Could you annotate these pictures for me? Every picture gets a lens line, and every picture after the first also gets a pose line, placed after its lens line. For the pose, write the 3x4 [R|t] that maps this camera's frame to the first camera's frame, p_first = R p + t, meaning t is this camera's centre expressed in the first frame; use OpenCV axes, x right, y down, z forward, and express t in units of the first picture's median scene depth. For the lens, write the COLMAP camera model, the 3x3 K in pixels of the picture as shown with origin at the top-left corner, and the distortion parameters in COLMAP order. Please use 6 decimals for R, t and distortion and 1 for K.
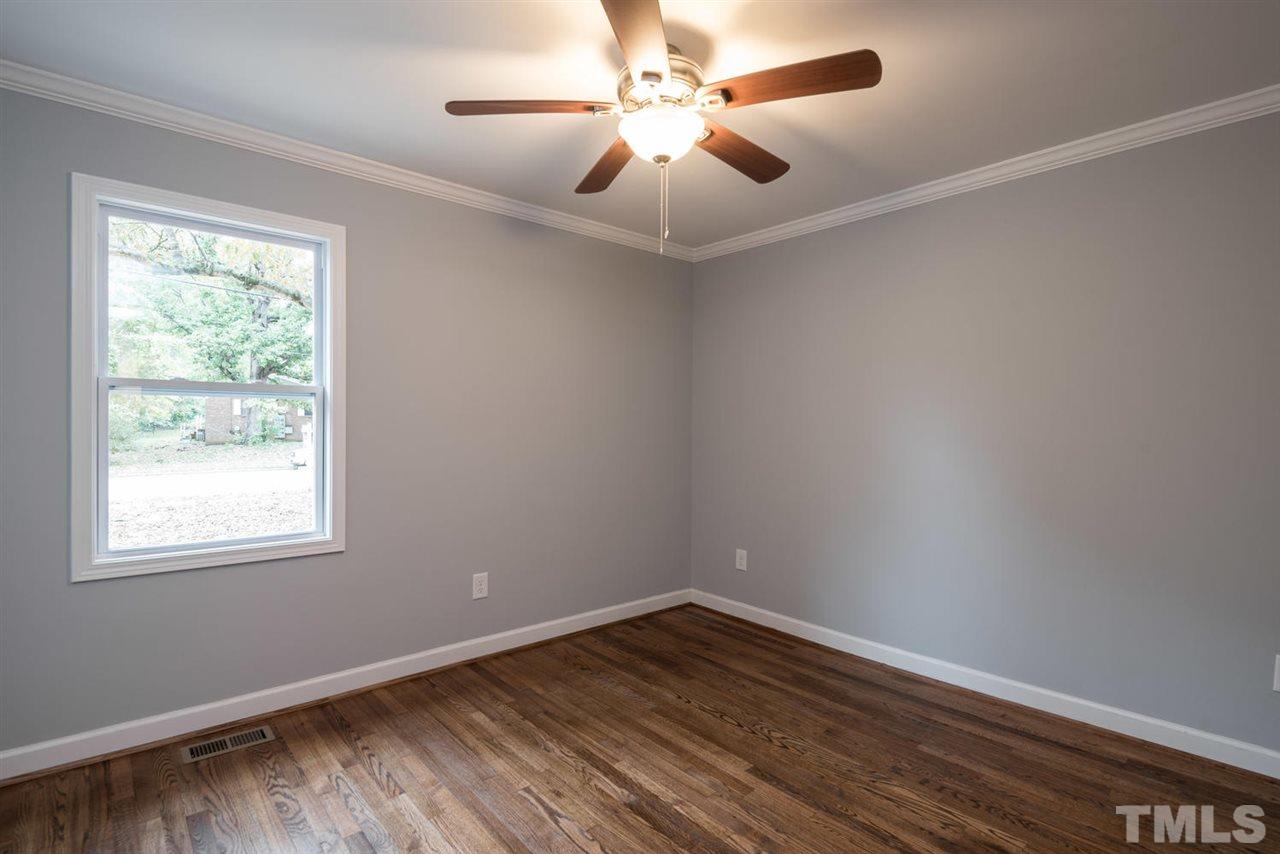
lens RADIAL K [[617.1, 0, 642.5], [0, 617.1, 428.9], [0, 0, 1]] dist [0.003807, -0.007460]
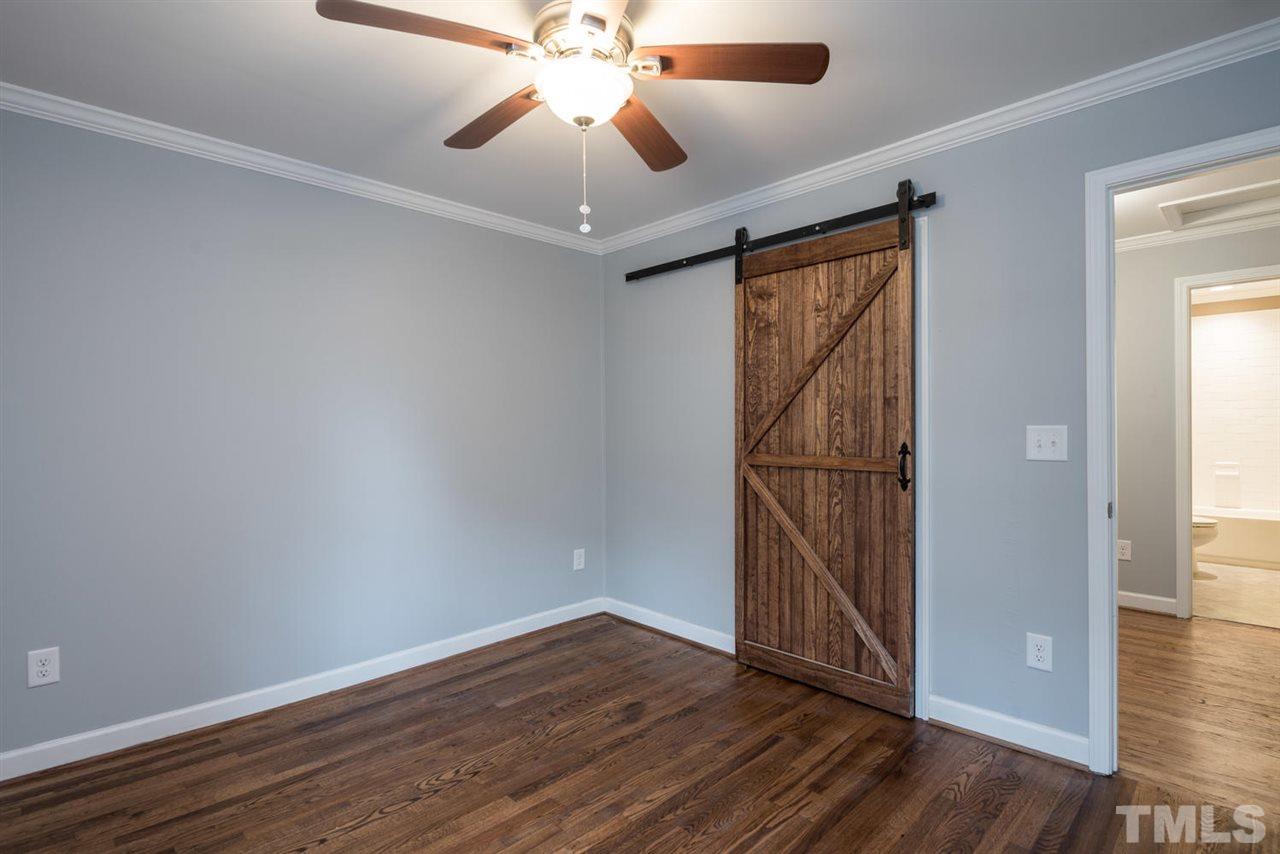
lens RADIAL K [[617.1, 0, 642.5], [0, 617.1, 428.9], [0, 0, 1]] dist [0.003807, -0.007460]
pose [[-0.059729, -0.010085, 0.998164, -0.605188], [0.008507, 0.999908, 0.010612, -0.006552], [-0.998178, 0.009125, -0.059638, 0.691162]]
